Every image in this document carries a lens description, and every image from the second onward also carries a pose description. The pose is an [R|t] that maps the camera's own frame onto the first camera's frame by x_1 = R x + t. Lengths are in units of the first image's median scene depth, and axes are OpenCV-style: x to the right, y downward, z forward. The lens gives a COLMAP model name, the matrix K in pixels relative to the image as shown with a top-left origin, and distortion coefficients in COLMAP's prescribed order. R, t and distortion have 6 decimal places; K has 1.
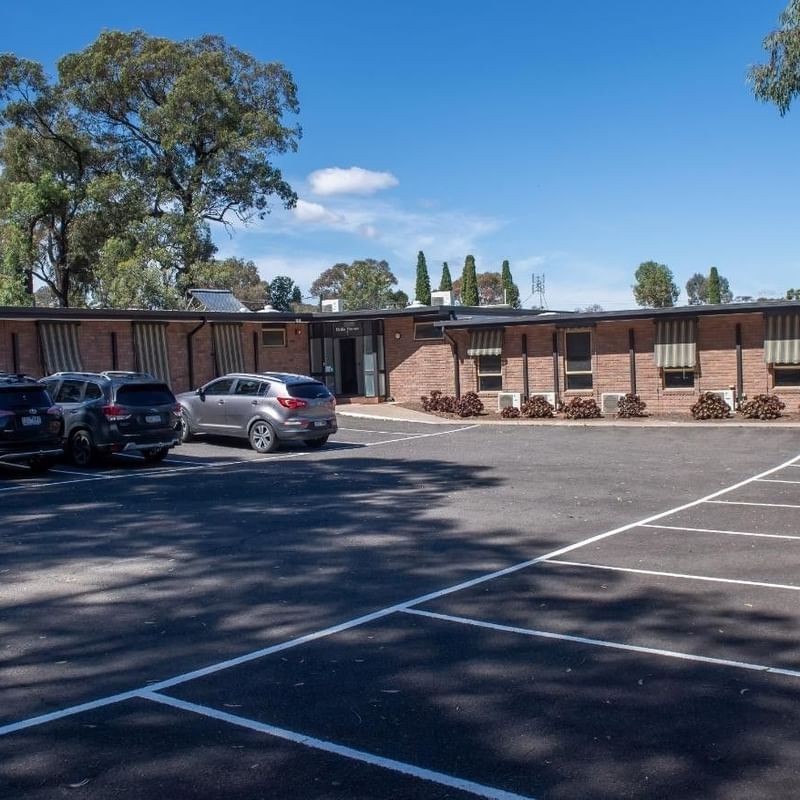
lens RADIAL K [[1110.7, 0, 400.0], [0, 1110.7, 400.0], [0, 0, 1]] dist [-0.005615, -0.032996]
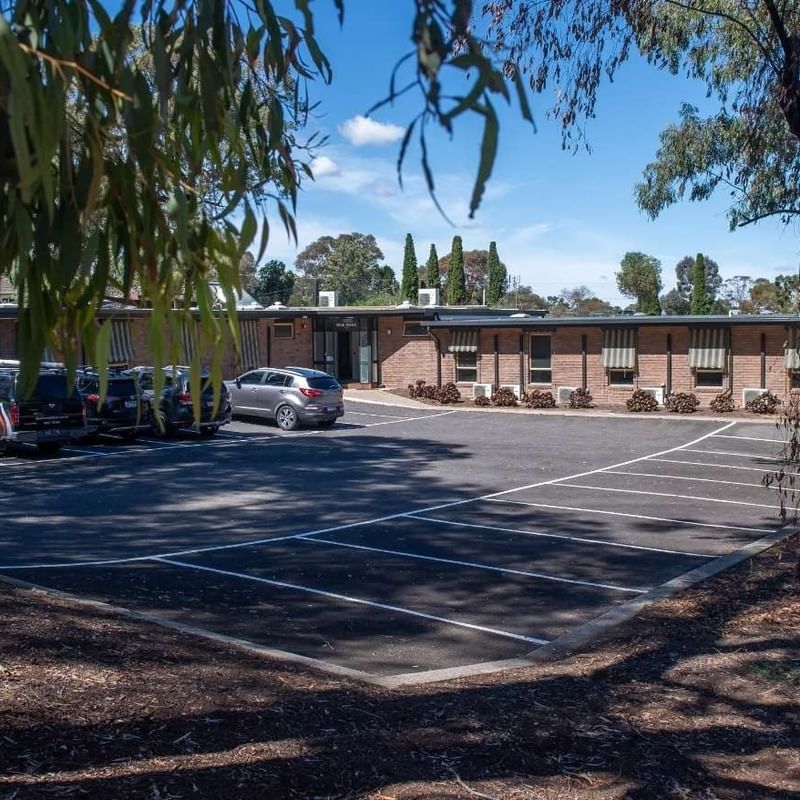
lens RADIAL K [[1110.7, 0, 400.0], [0, 1110.7, 400.0], [0, 0, 1]] dist [-0.005615, -0.032996]
pose [[0.999569, 0.025132, 0.015165, -0.008608], [-0.025432, 0.999478, 0.019915, -0.012163], [-0.014656, -0.020292, 0.999687, -0.213939]]
